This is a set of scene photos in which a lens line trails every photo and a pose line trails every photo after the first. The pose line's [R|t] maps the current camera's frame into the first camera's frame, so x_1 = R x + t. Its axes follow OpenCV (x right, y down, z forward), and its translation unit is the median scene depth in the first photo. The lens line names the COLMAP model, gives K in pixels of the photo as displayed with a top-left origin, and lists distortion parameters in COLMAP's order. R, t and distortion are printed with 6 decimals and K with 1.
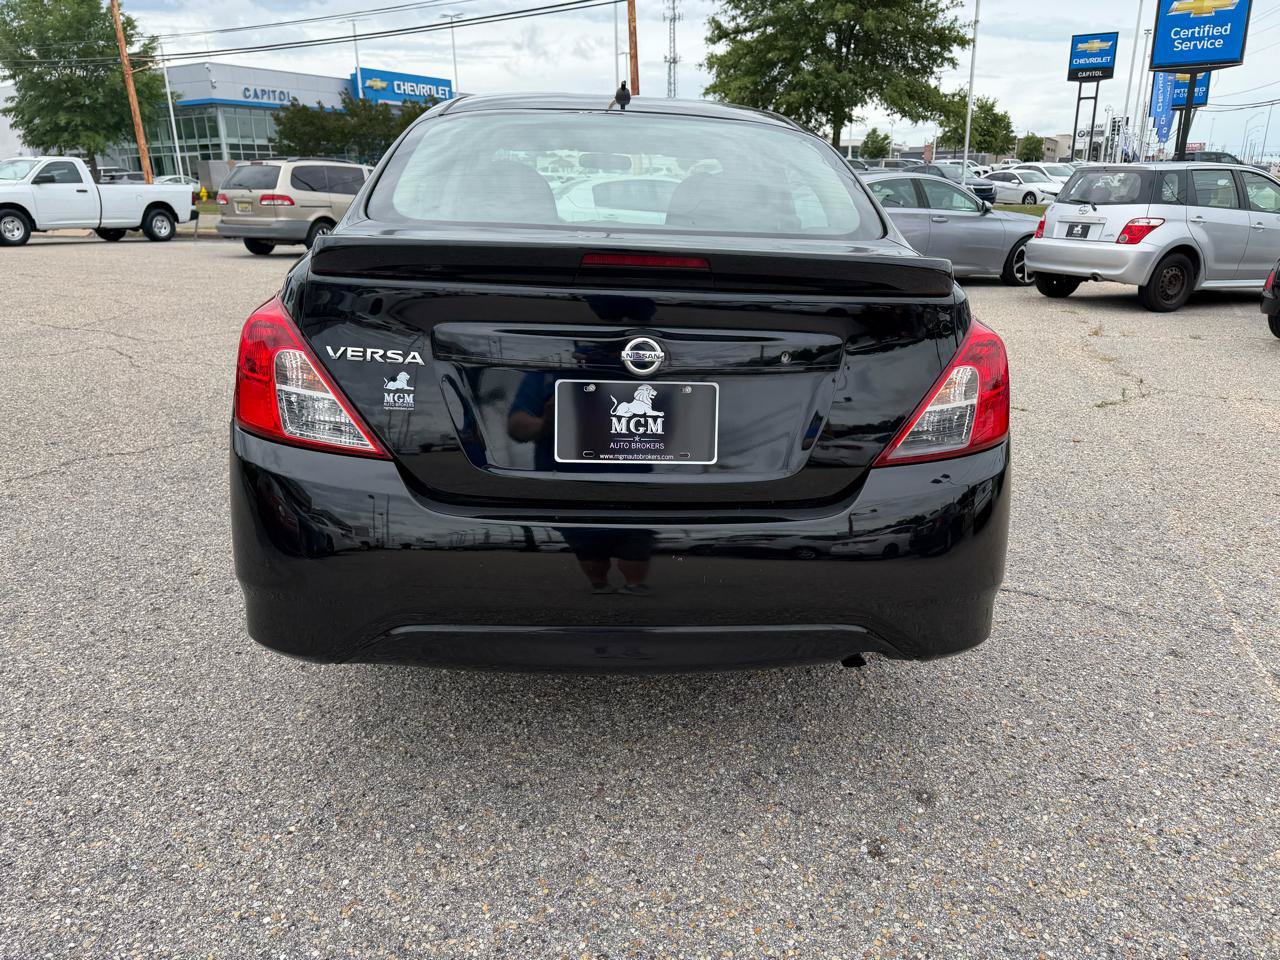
lens RADIAL K [[905.2, 0, 642.5], [0, 905.2, 474.1], [0, 0, 1]] dist [-0.001490, 0.000513]
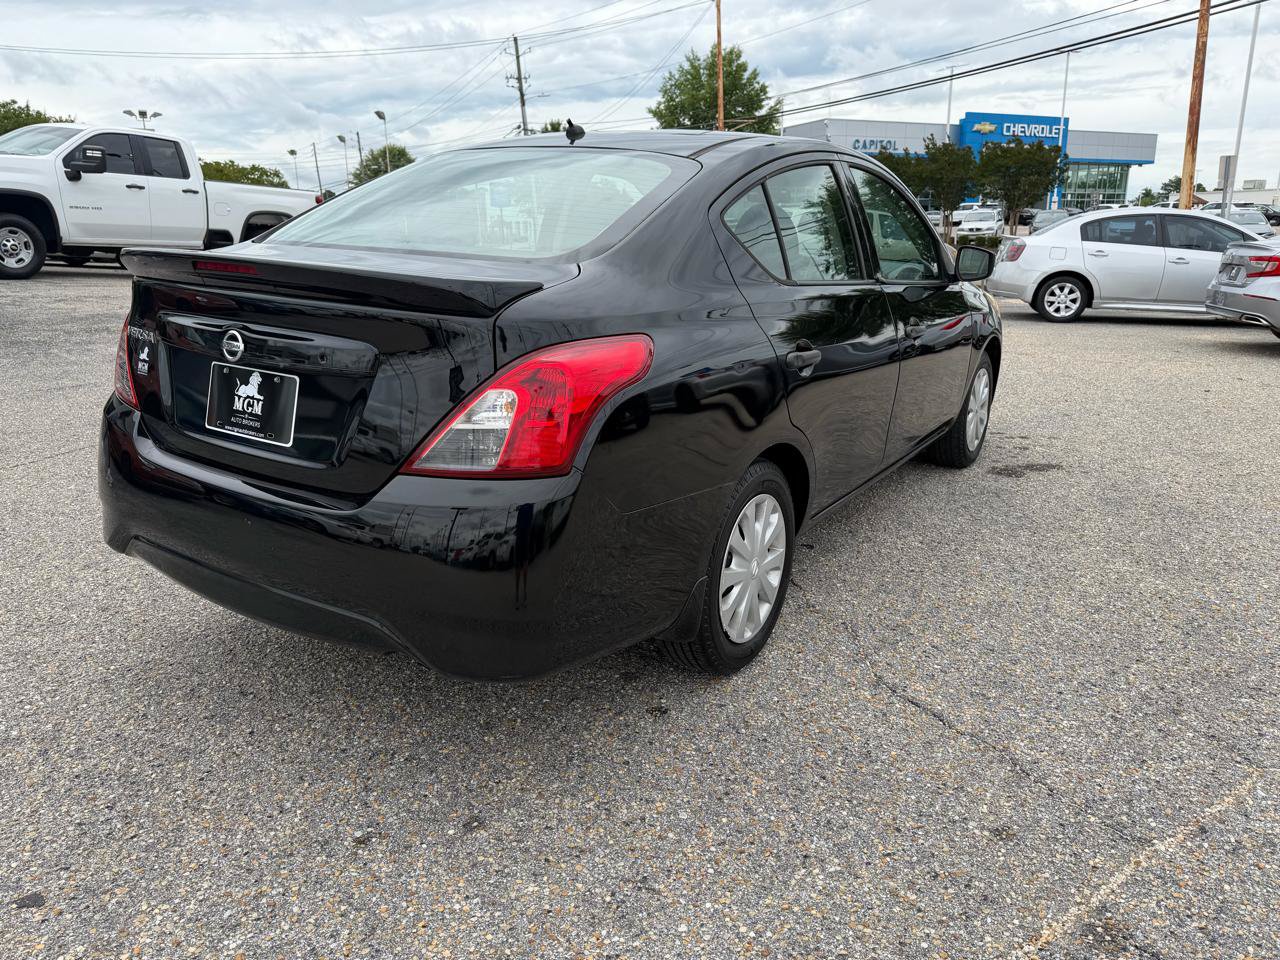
lens RADIAL K [[902.6, 0, 629.2], [0, 902.6, 487.6], [0, 0, 1]] dist [-0.003903, -0.006270]
pose [[0.803720, 0.159657, -0.573188, 0.609810], [-0.177019, 0.983868, 0.025834, -0.036729], [0.568066, 0.080702, 0.819016, 0.173140]]
